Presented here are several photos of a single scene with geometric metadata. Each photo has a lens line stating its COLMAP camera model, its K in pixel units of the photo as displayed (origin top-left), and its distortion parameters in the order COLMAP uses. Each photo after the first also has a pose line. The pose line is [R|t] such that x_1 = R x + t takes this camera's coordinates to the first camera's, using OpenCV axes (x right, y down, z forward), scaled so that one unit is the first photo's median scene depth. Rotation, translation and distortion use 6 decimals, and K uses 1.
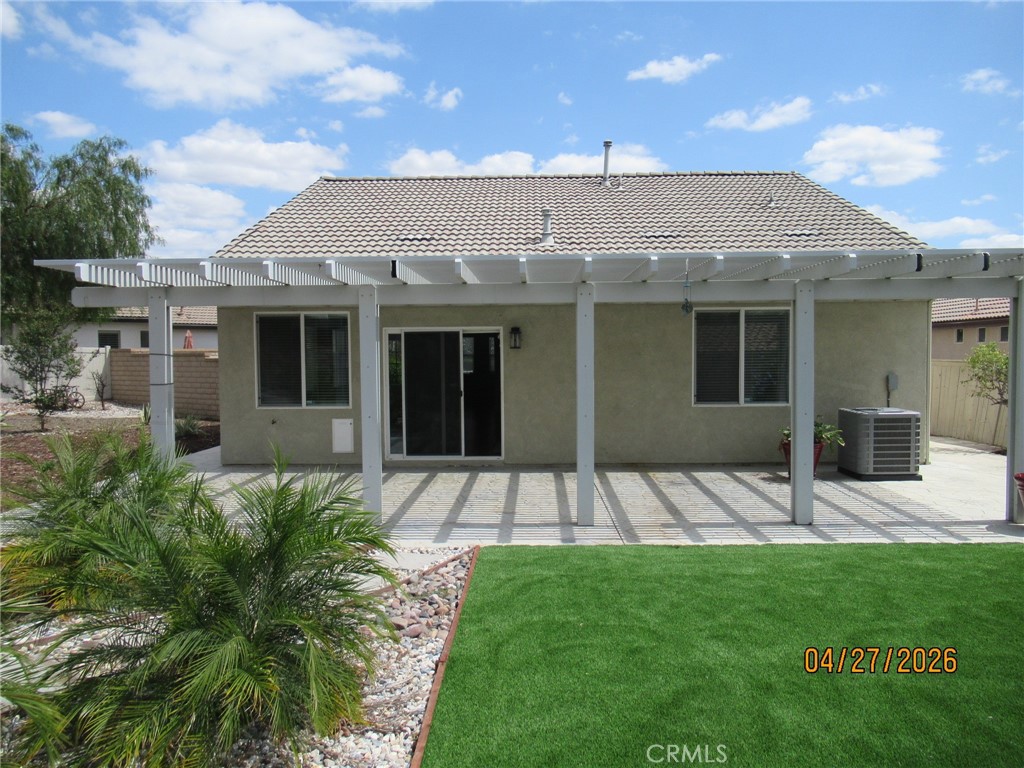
lens RADIAL K [[747.7, 0, 512.0], [0, 747.7, 384.0], [0, 0, 1]] dist [-0.008361, -0.006359]
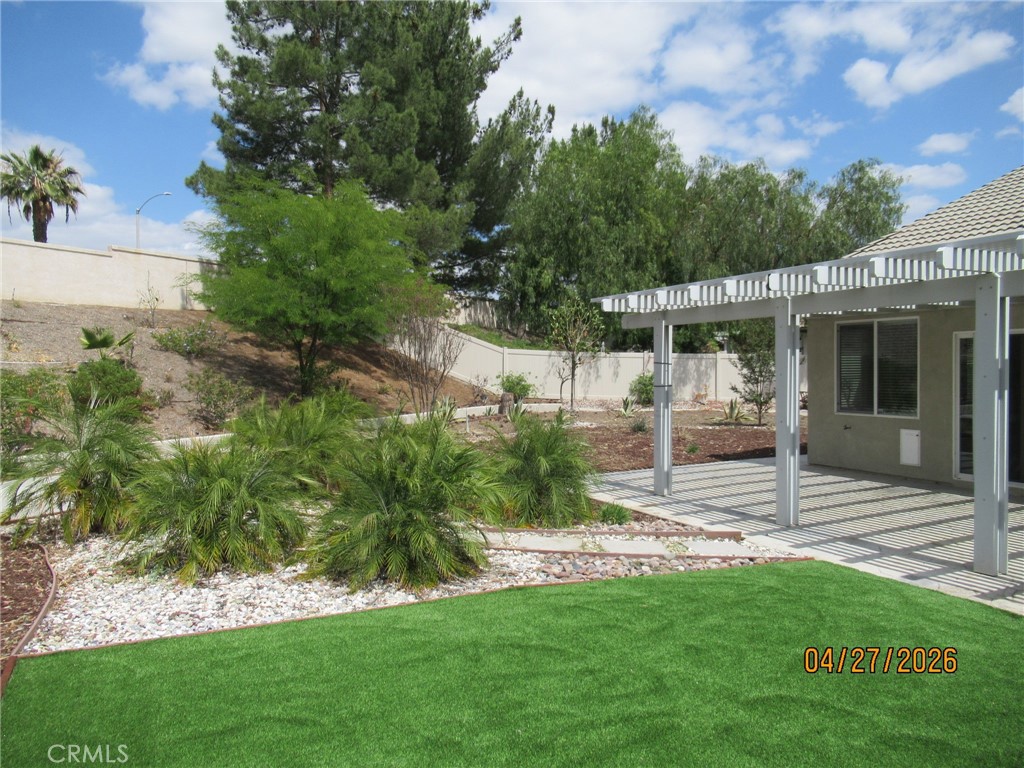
lens RADIAL K [[747.7, 0, 512.0], [0, 747.7, 384.0], [0, 0, 1]] dist [-0.008361, -0.006359]
pose [[0.483529, 0.027673, -0.874891, 0.812409], [-0.036198, 0.999277, 0.011601, -0.008465], [0.874579, 0.026060, 0.484182, 0.247517]]
